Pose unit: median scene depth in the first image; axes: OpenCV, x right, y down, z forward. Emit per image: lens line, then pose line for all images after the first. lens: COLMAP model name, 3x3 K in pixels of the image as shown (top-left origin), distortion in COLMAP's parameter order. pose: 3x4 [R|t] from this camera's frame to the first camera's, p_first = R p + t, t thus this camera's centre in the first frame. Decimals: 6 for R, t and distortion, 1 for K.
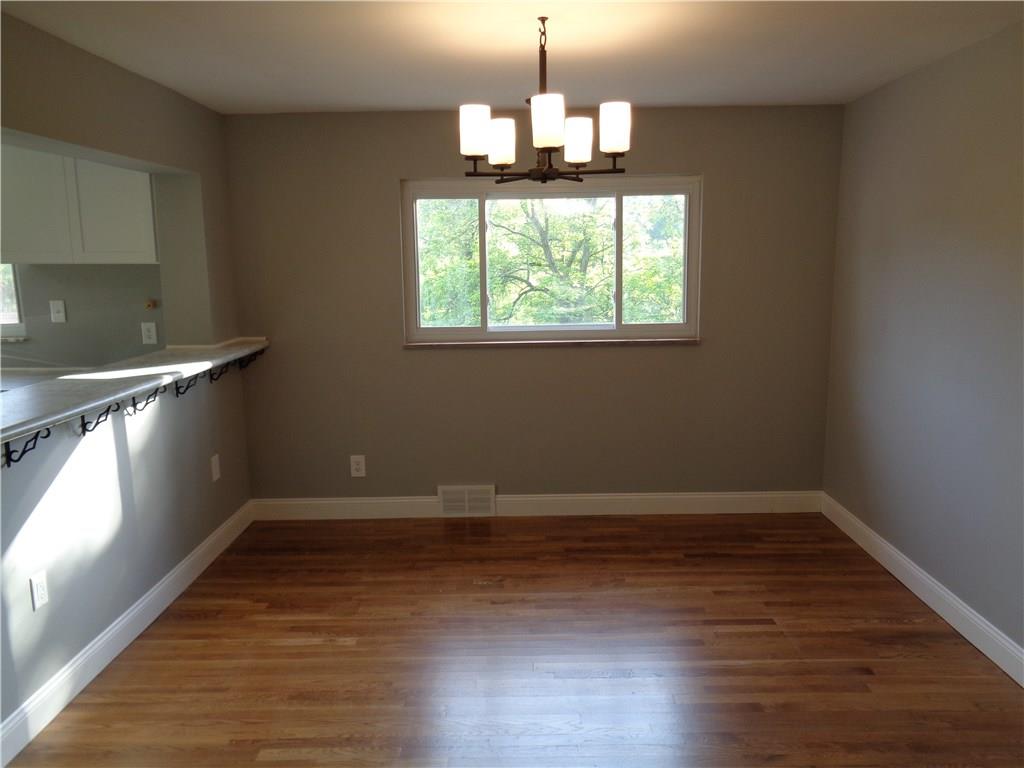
lens RADIAL K [[768.5, 0, 512.0], [0, 768.5, 384.0], [0, 0, 1]] dist [0.011138, -0.002837]
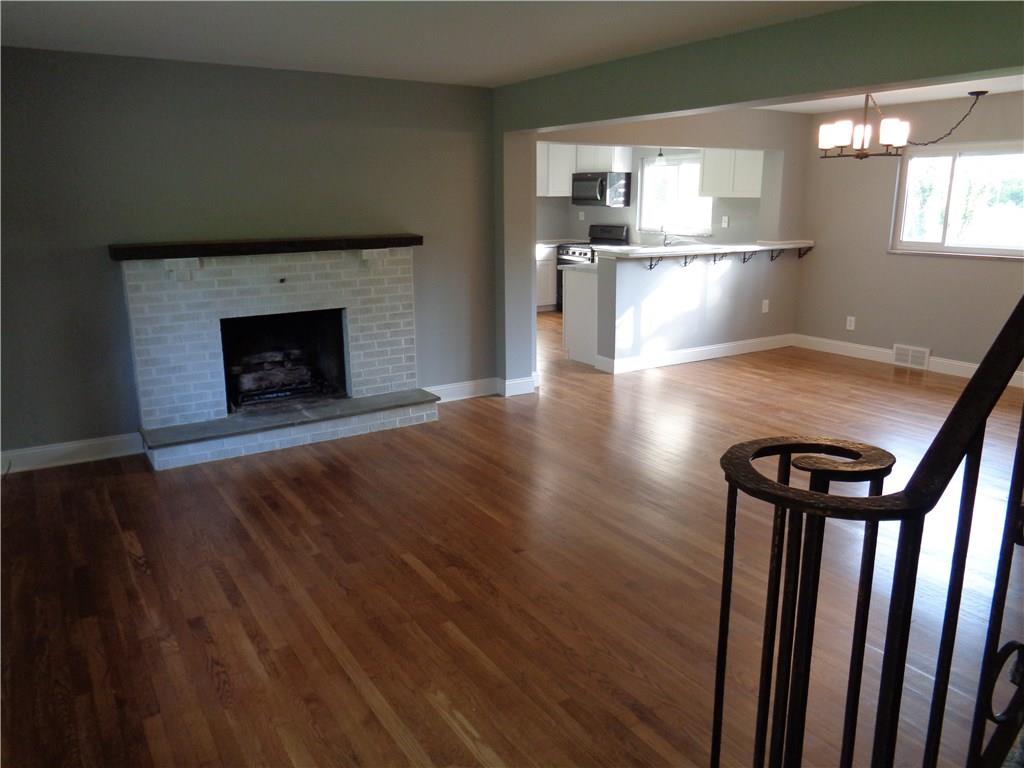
lens RADIAL K [[766.3, 0, 512.0], [0, 766.3, 384.0], [0, 0, 1]] dist [-0.011213, -0.004786]
pose [[0.550258, 0.208877, -0.808447, 0.971297], [-0.143390, 0.977461, 0.154948, 0.107224], [0.822590, 0.030662, 0.567807, -0.682841]]
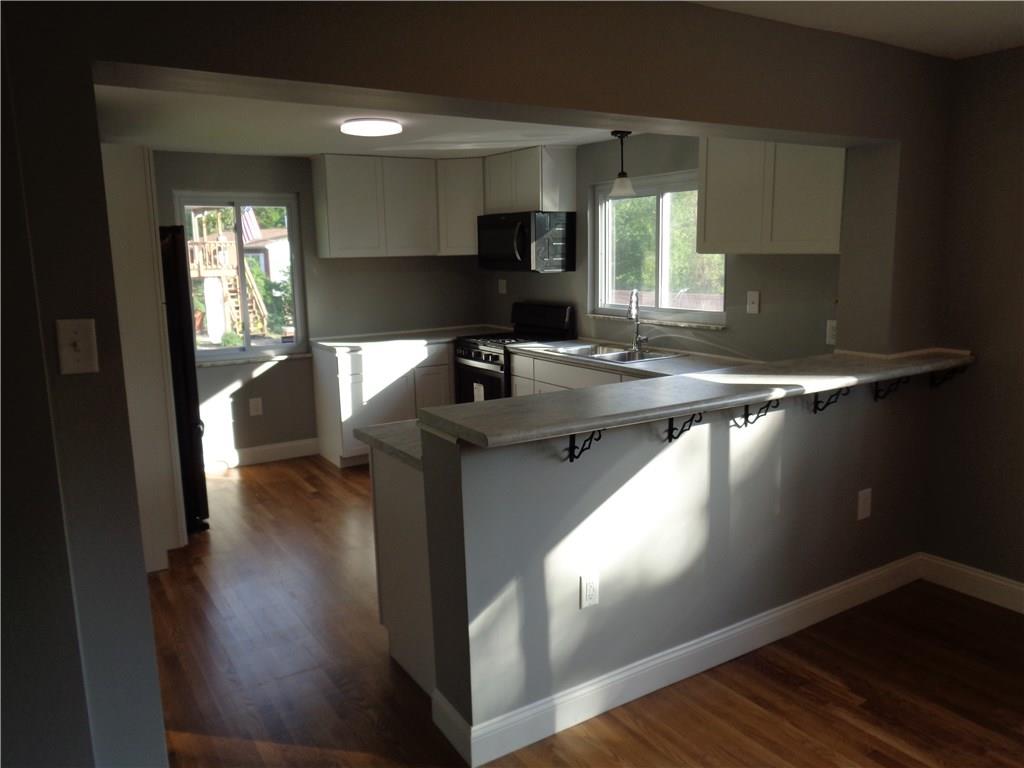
lens RADIAL K [[768.5, 0, 512.0], [0, 768.5, 384.0], [0, 0, 1]] dist [0.011138, -0.002837]
pose [[0.553315, 0.142532, -0.820687, 0.070882], [-0.127767, 0.988115, 0.085468, -0.044903], [0.823115, 0.057566, 0.564949, 0.252564]]
